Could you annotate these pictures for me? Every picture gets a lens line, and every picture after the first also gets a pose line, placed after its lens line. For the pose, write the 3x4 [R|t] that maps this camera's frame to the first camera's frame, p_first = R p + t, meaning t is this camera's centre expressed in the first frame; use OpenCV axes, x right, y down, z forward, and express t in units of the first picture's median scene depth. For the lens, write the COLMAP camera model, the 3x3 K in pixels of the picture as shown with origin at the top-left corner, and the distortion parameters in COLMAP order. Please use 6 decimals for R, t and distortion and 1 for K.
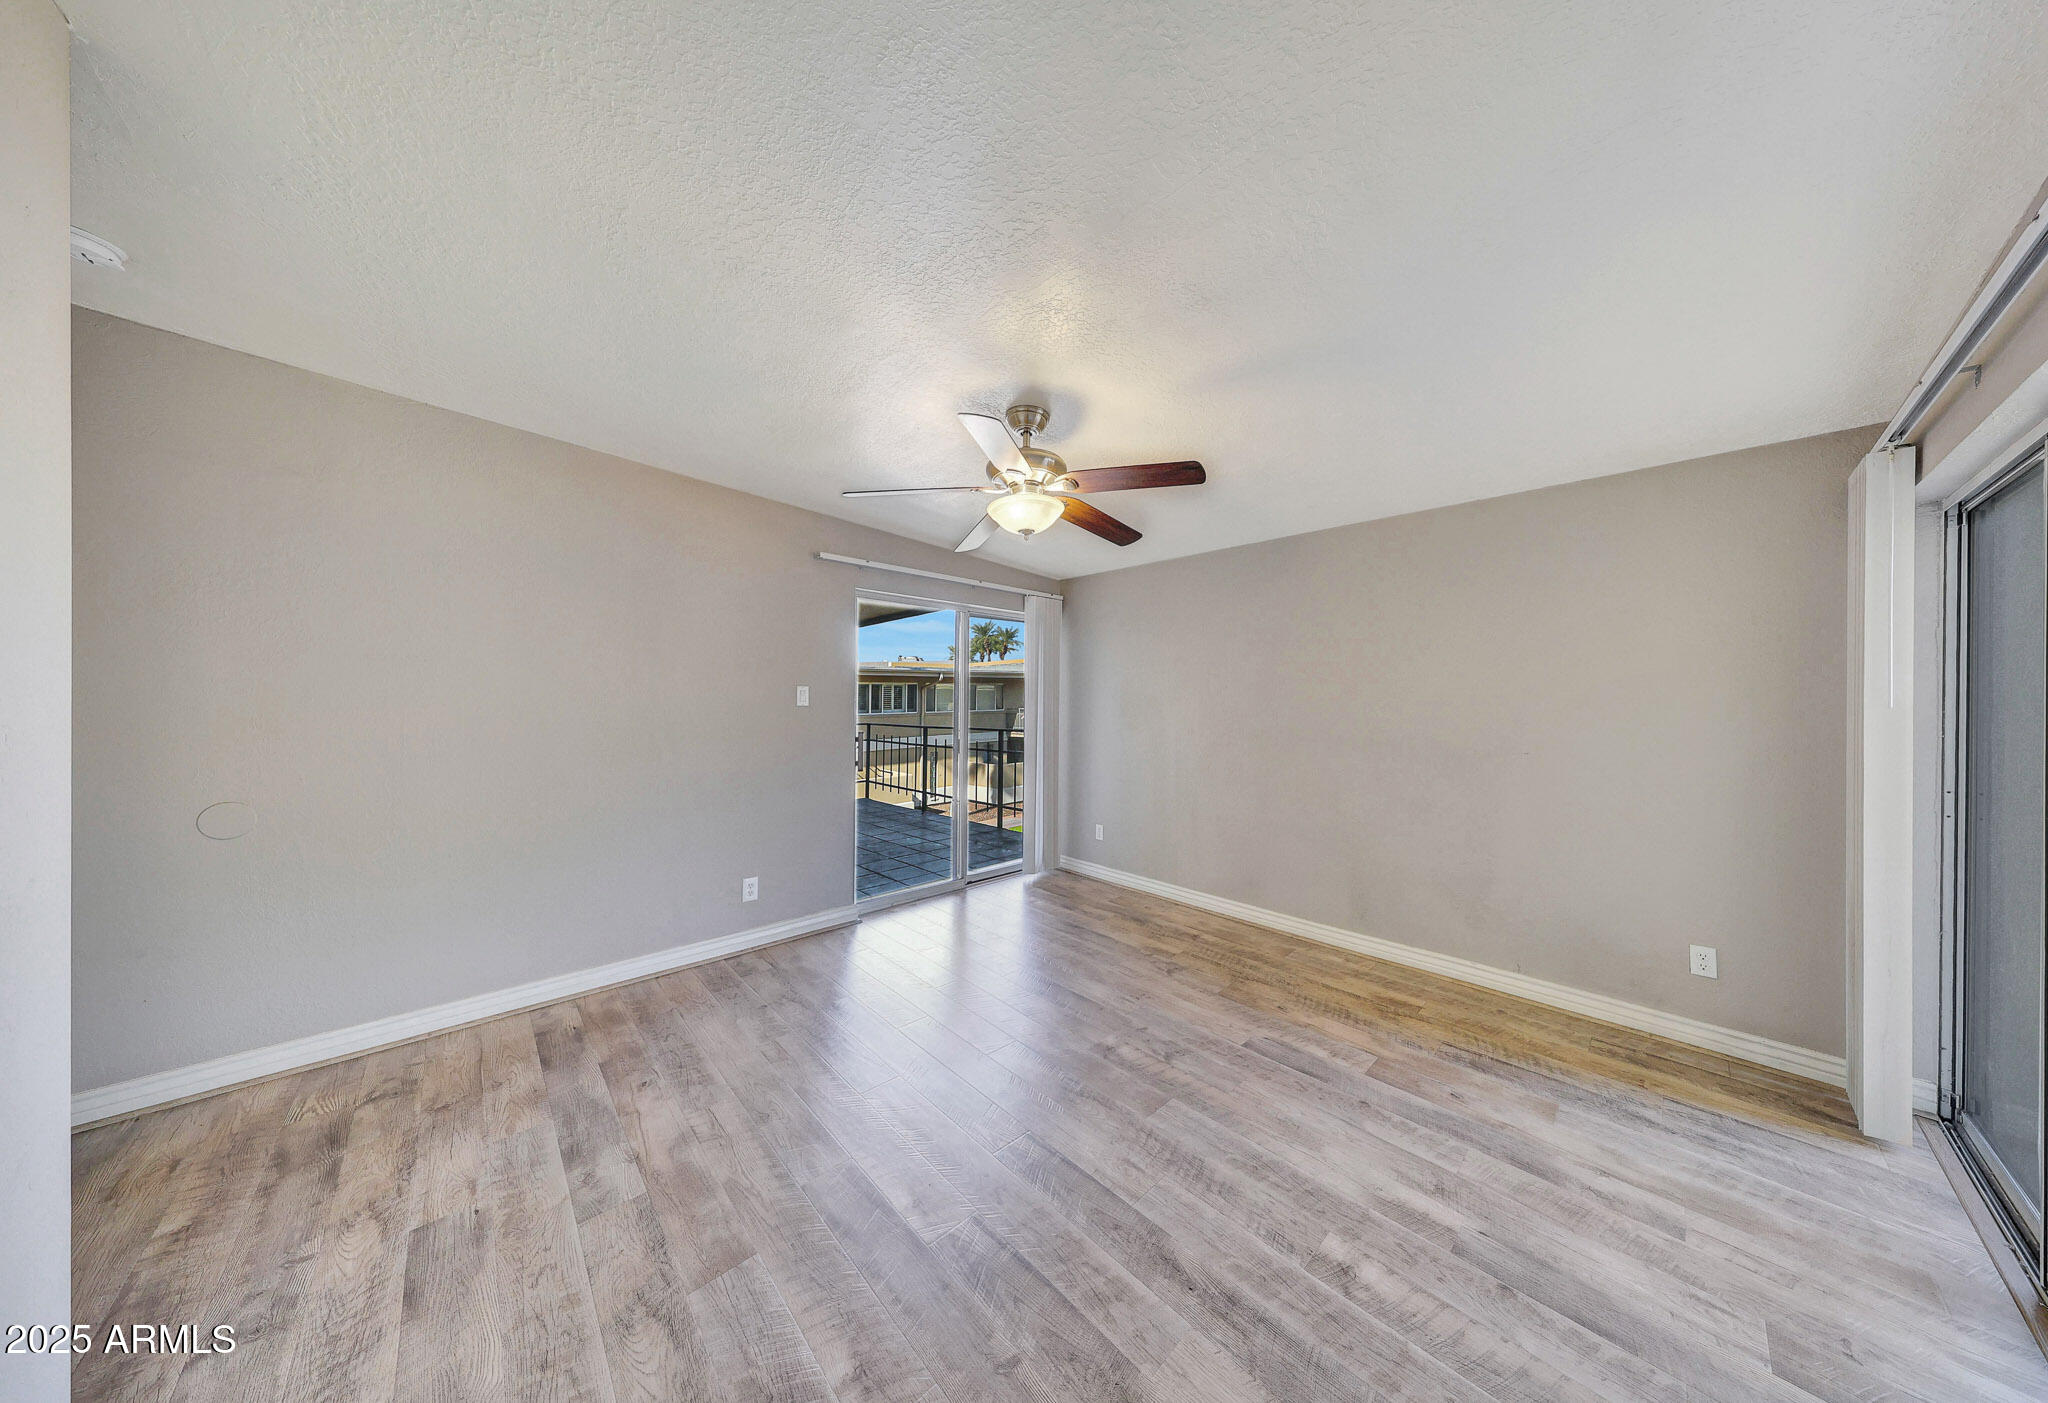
lens RADIAL K [[610.7, 0, 1015.9], [0, 610.7, 706.8], [0, 0, 1]] dist [0.003238, 0.000020]
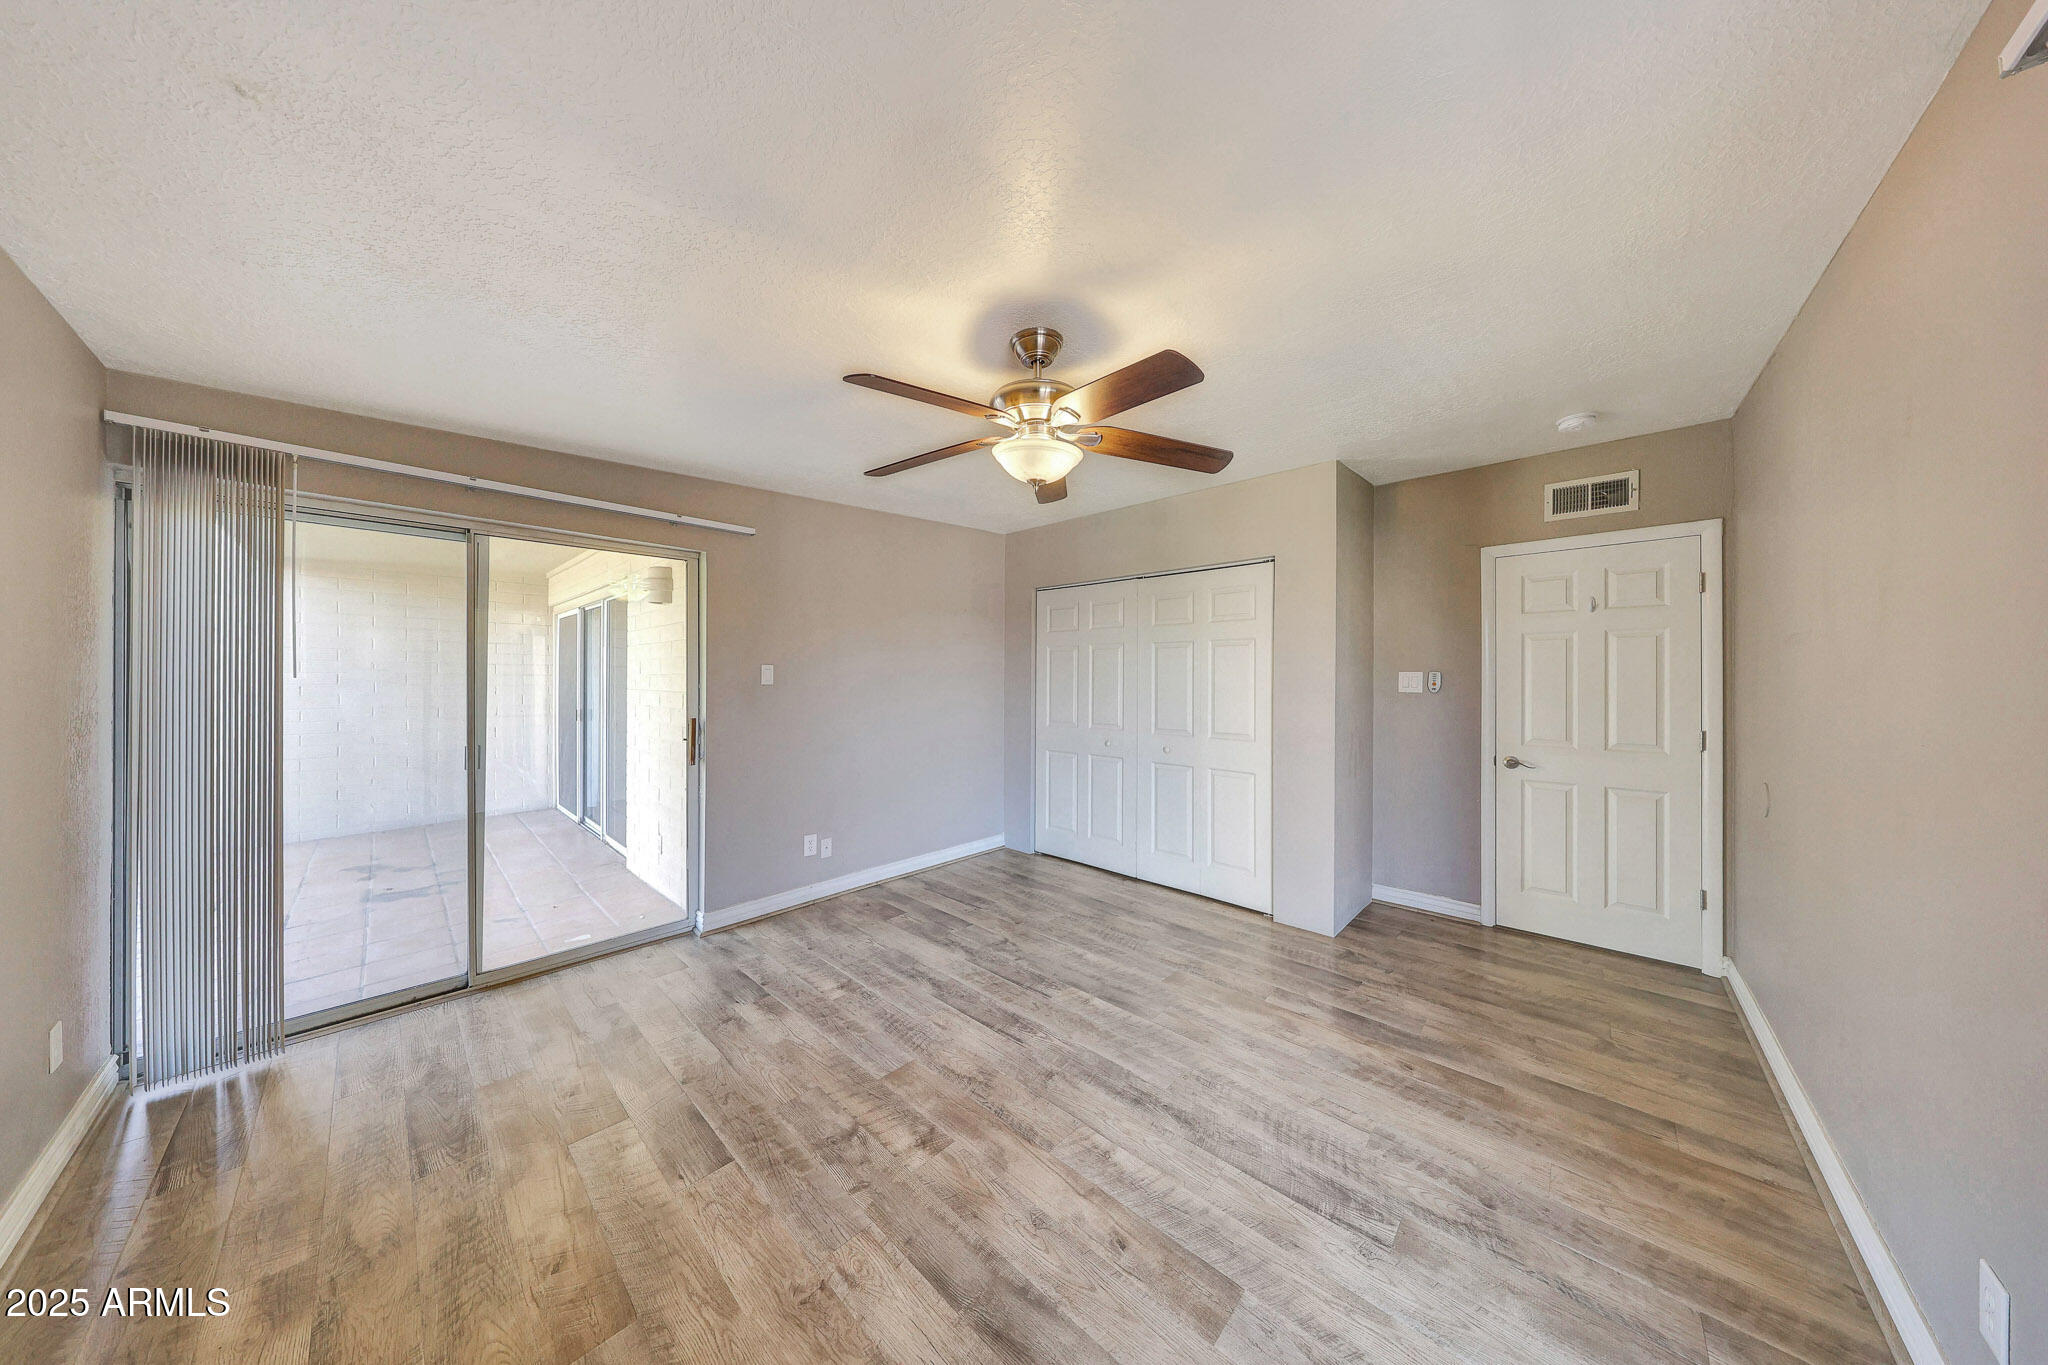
lens RADIAL K [[608.3, 0, 1024.5], [0, 608.3, 678.3], [0, 0, 1]] dist [0.003006, 0.000282]
pose [[-0.995497, -0.012117, -0.094019, 0.132875], [-0.012831, 0.999893, 0.006991, -0.019732], [0.093924, 0.008166, -0.995546, 2.178662]]
